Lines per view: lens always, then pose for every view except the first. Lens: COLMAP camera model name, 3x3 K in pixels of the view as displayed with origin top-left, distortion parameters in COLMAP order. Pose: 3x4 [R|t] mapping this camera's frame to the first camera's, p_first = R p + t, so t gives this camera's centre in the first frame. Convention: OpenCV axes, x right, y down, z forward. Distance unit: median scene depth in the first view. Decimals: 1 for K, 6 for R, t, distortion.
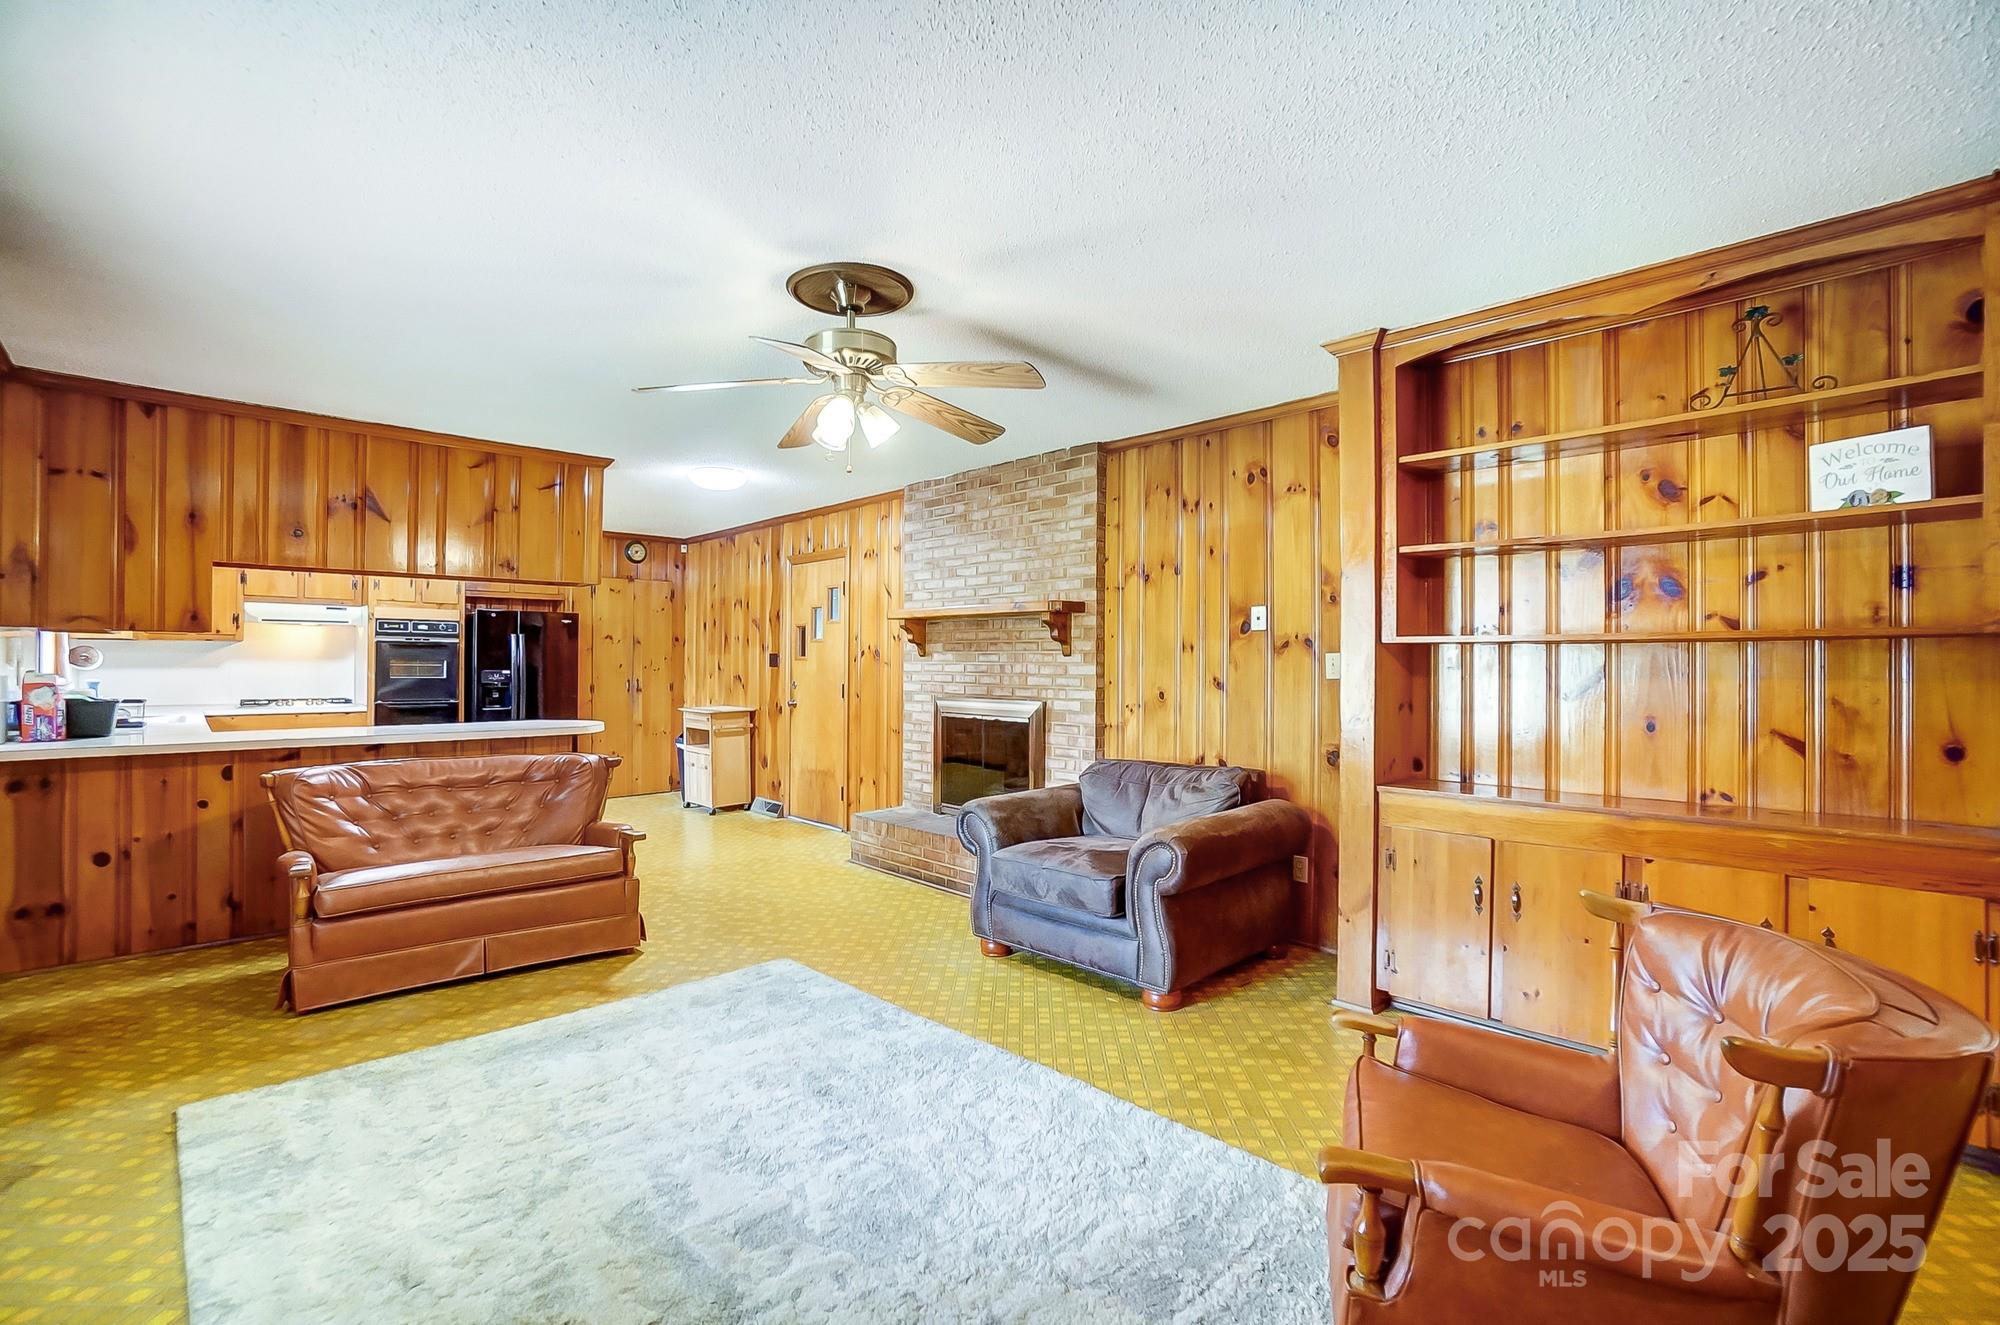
lens RADIAL K [[911.8, 0, 1012.6], [0, 911.8, 650.2], [0, 0, 1]] dist [-0.049117, 0.013365]
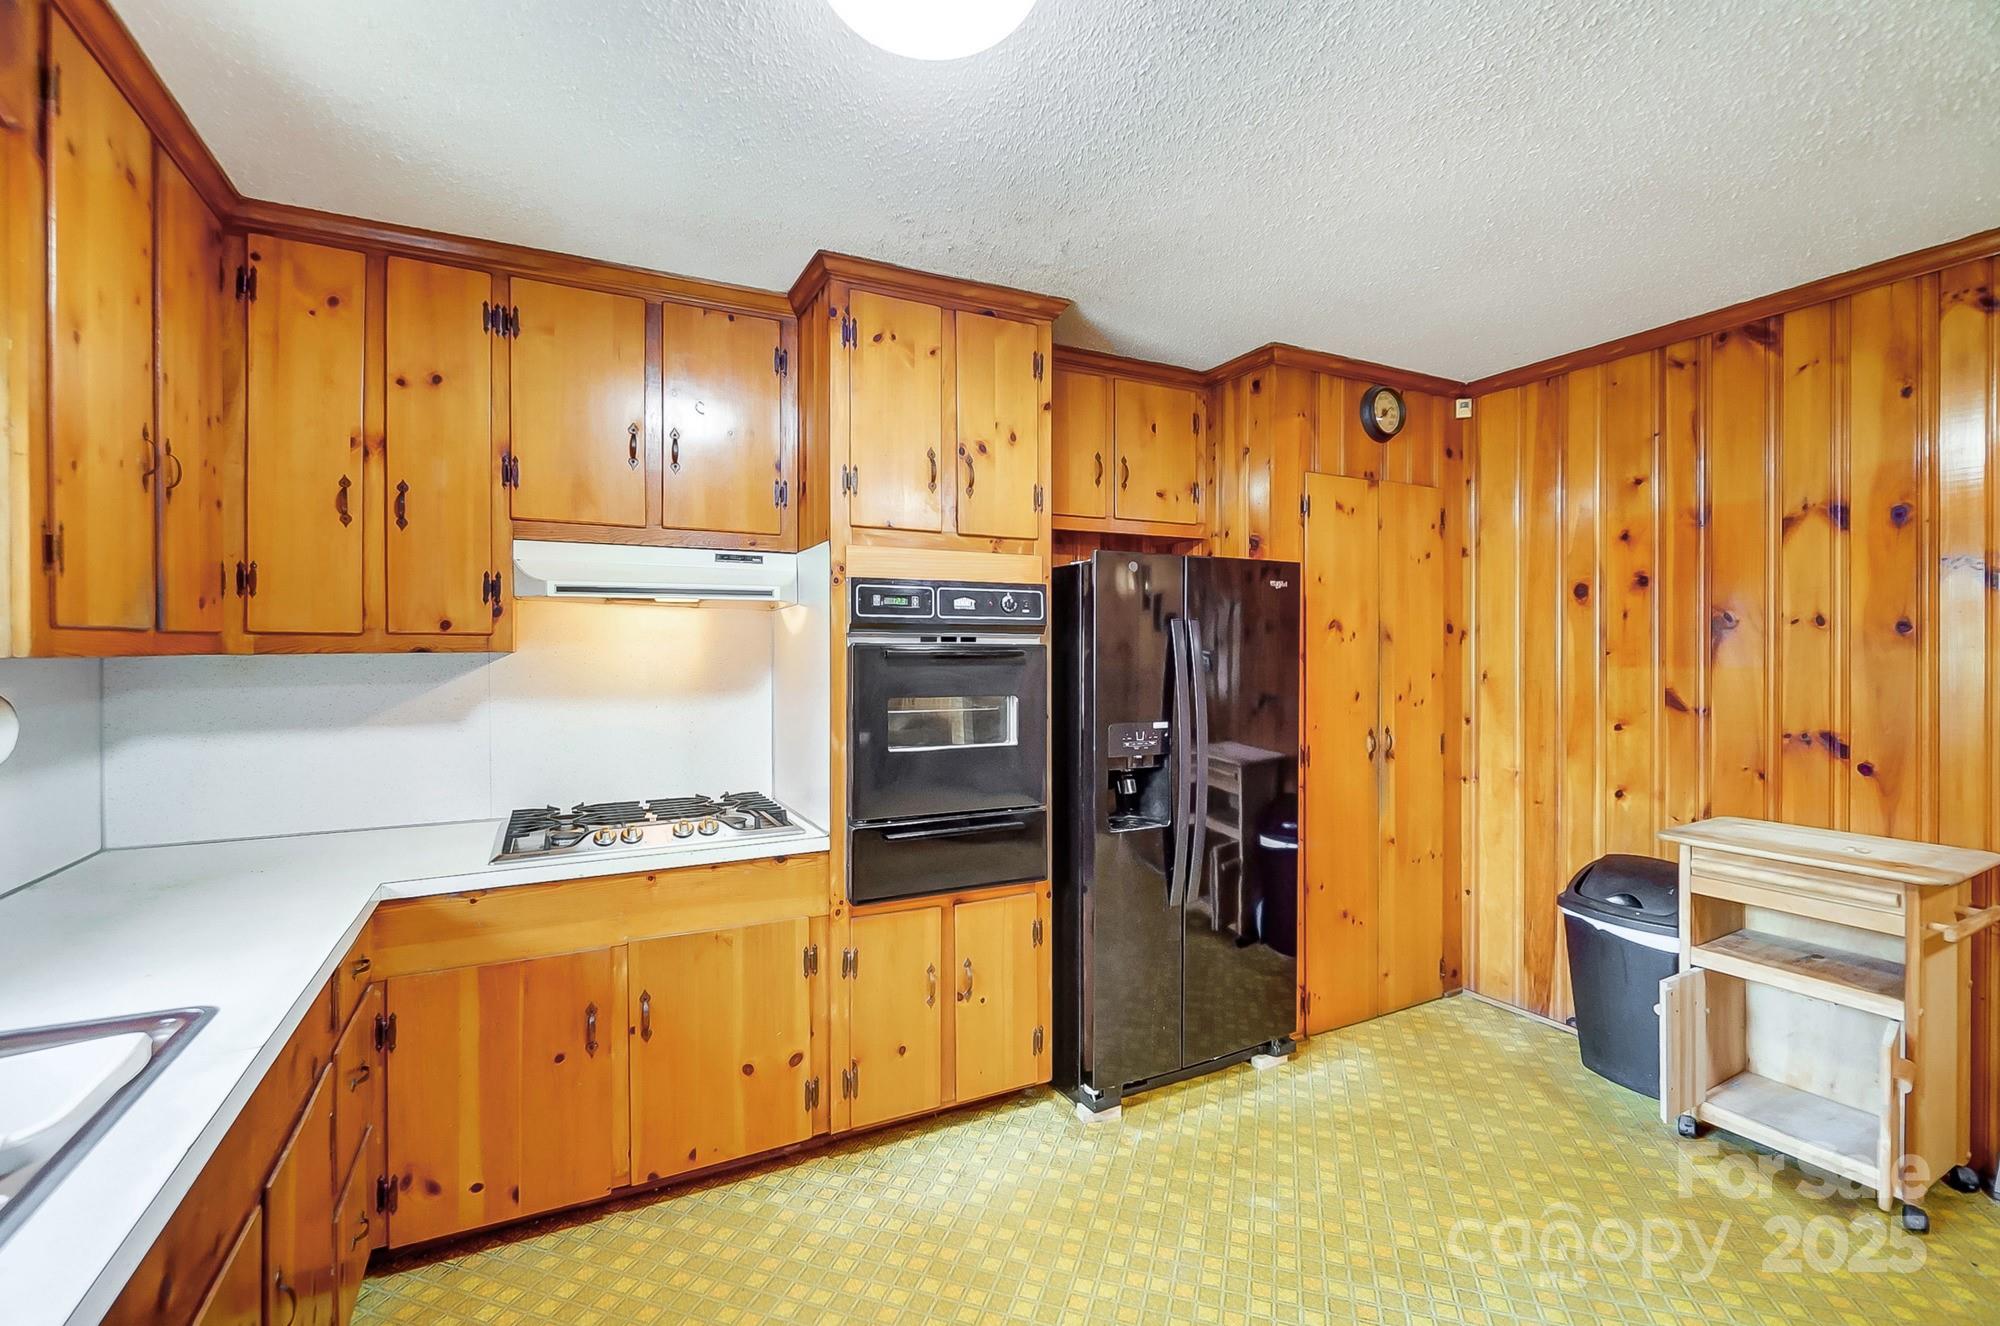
lens RADIAL K [[868.7, 0, 1006.4], [0, 868.7, 659.6], [0, 0, 1]] dist [-0.005277, 0.000829]
pose [[0.959848, -0.006136, -0.280455, -0.927460], [0.013145, 0.999646, 0.023117, -0.019417], [0.280214, -0.025876, 0.959589, 1.146522]]
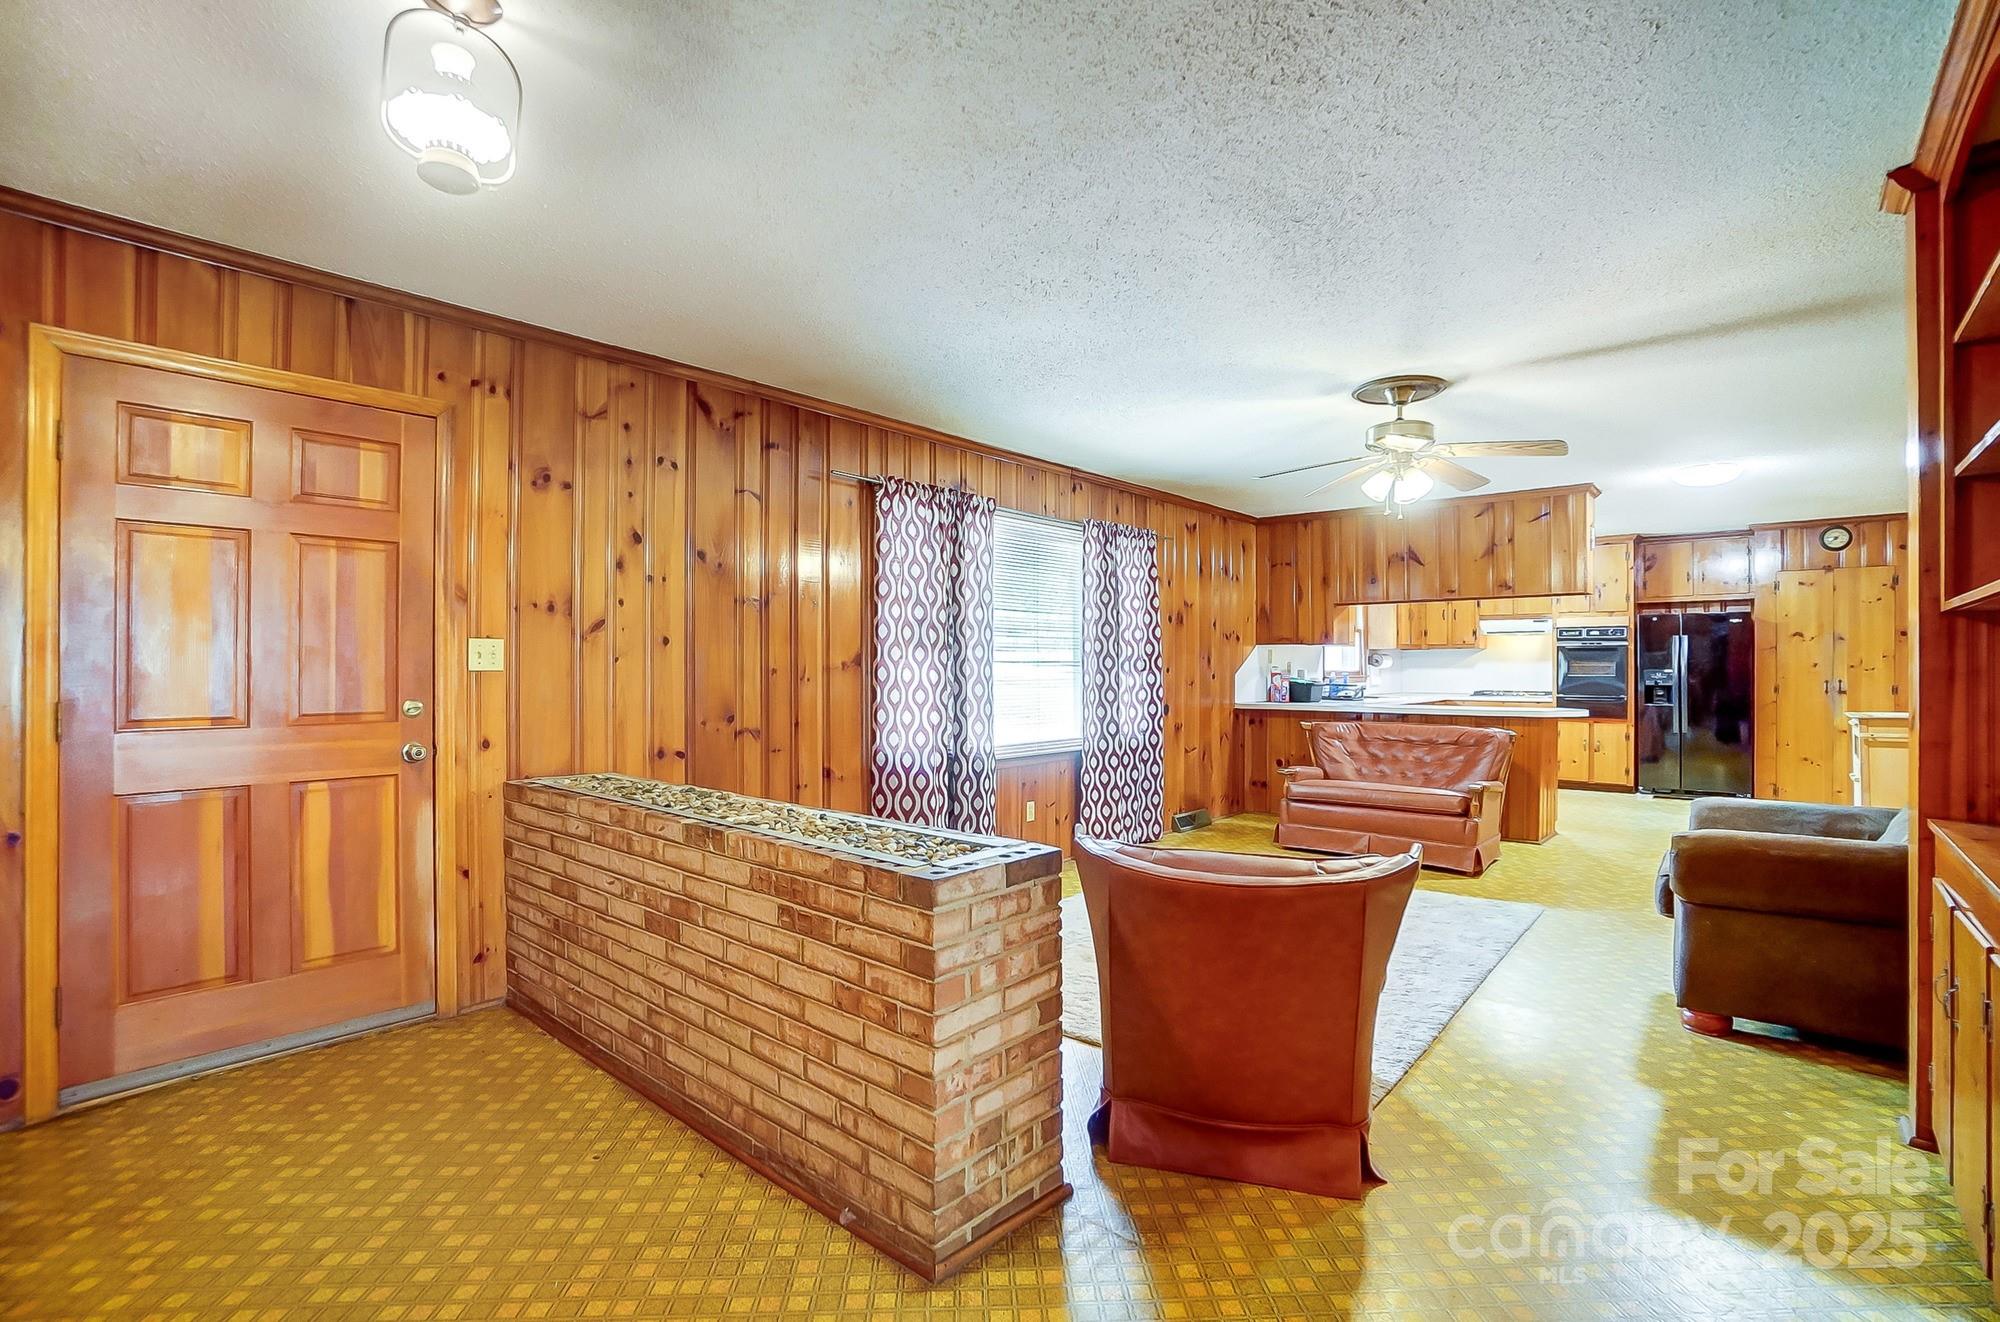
lens RADIAL K [[911.8, 0, 994.1], [0, 911.8, 656.4], [0, 0, 1]] dist [-0.049117, 0.013365]
pose [[0.084728, -0.014761, -0.996295, 0.768493], [0.013569, 0.999815, -0.013659, 0.018044], [0.996312, -0.012362, 0.084912, 0.176114]]
